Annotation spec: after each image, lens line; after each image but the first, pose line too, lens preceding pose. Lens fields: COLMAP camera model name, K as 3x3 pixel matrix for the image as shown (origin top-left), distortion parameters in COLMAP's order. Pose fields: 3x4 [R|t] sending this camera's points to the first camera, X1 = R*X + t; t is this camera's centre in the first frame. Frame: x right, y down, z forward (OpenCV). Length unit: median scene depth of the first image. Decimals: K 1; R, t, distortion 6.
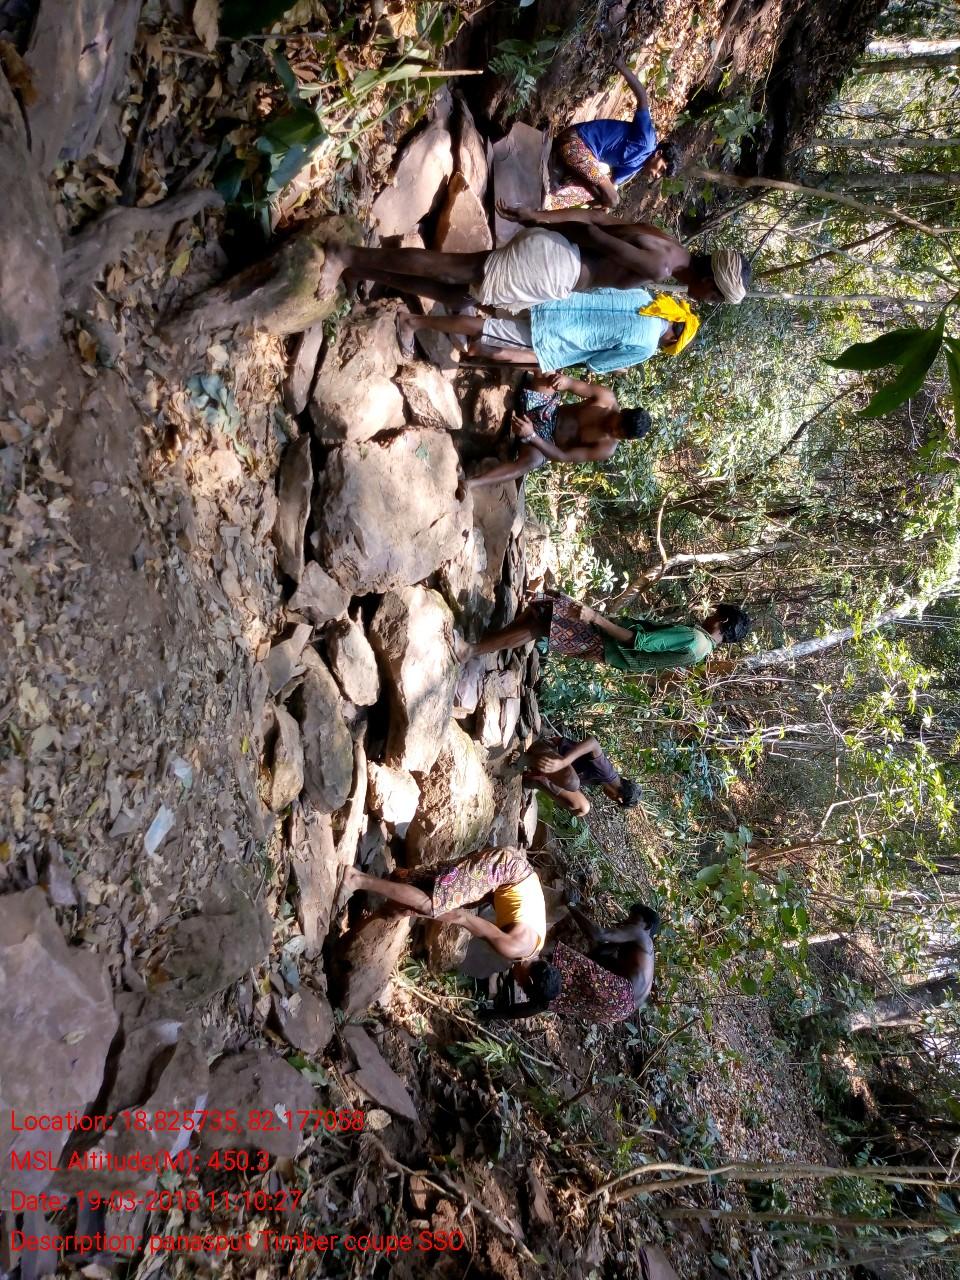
lens RADIAL K [[982.9, 0, 510.9], [0, 982.9, 644.9], [0, 0, 1]] dist [0.135697, -0.196858]
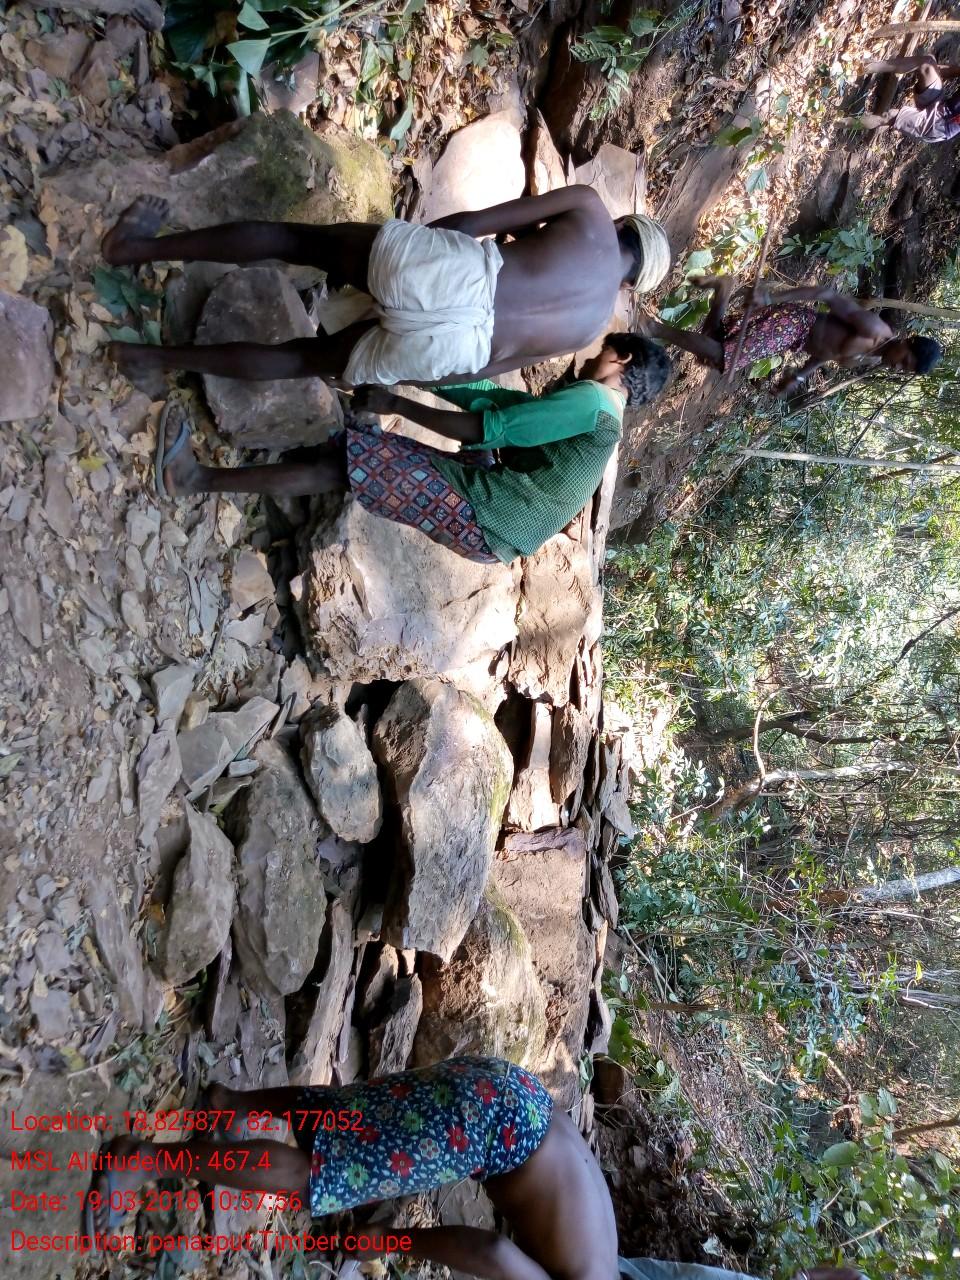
lens RADIAL K [[1025.4, 0, 472.7], [0, 1025.4, 640.6], [0, 0, 1]] dist [0.038819, -0.103782]
pose [[0.992571, 0.027620, -0.118489, 0.009555], [-0.052573, 0.975642, -0.212977, 0.062136], [0.109721, 0.217624, 0.969846, 0.257910]]
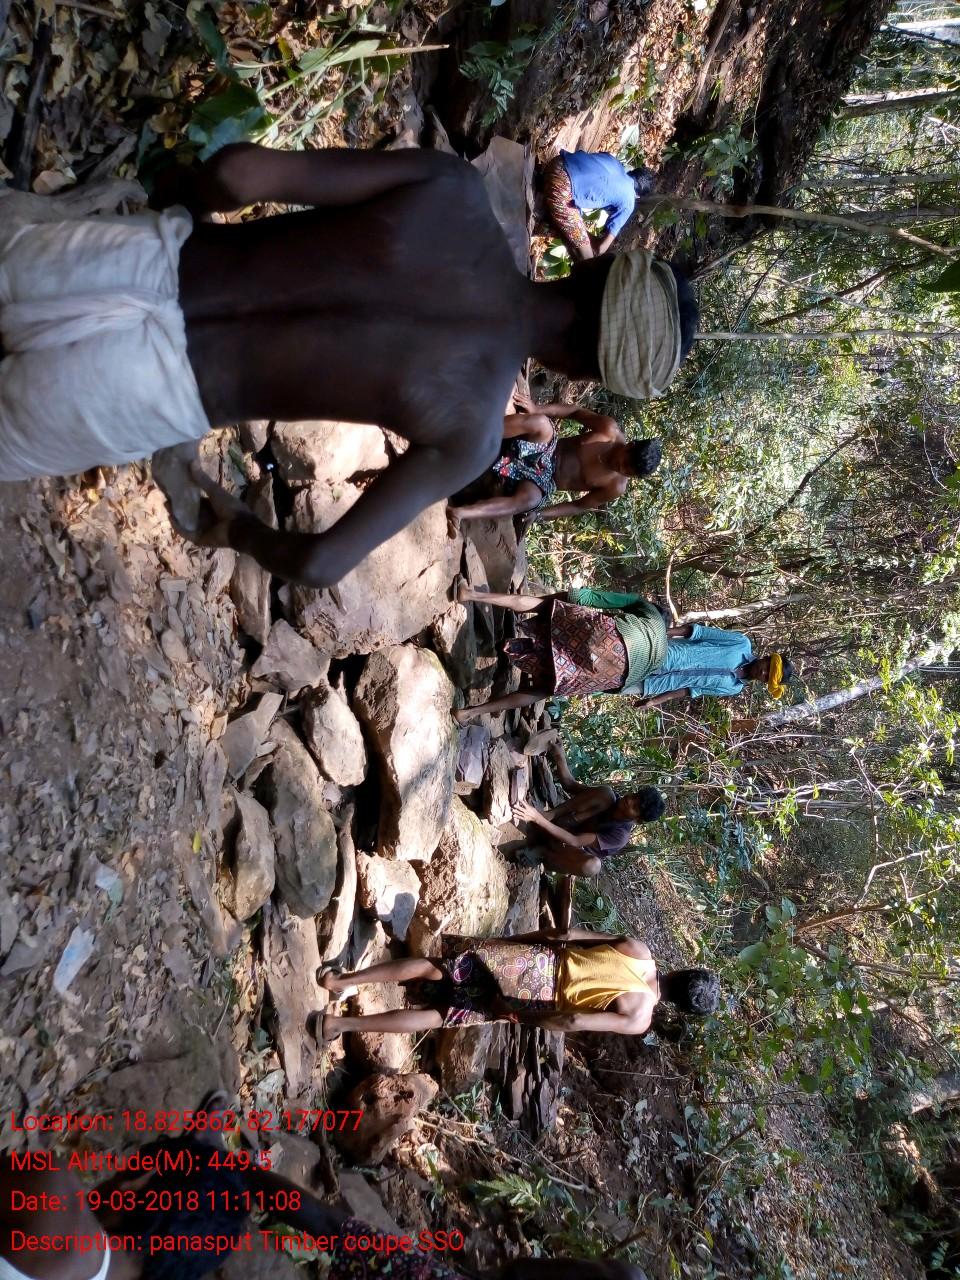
lens RADIAL K [[1003.9, 0, 484.7], [0, 1003.9, 653.6], [0, 0, 1]] dist [0.057977, -0.120814]
pose [[0.998092, -0.051621, -0.033887, 0.003524], [0.049453, 0.996854, -0.061946, 0.005981], [0.036978, 0.060152, 0.997504, 0.109266]]
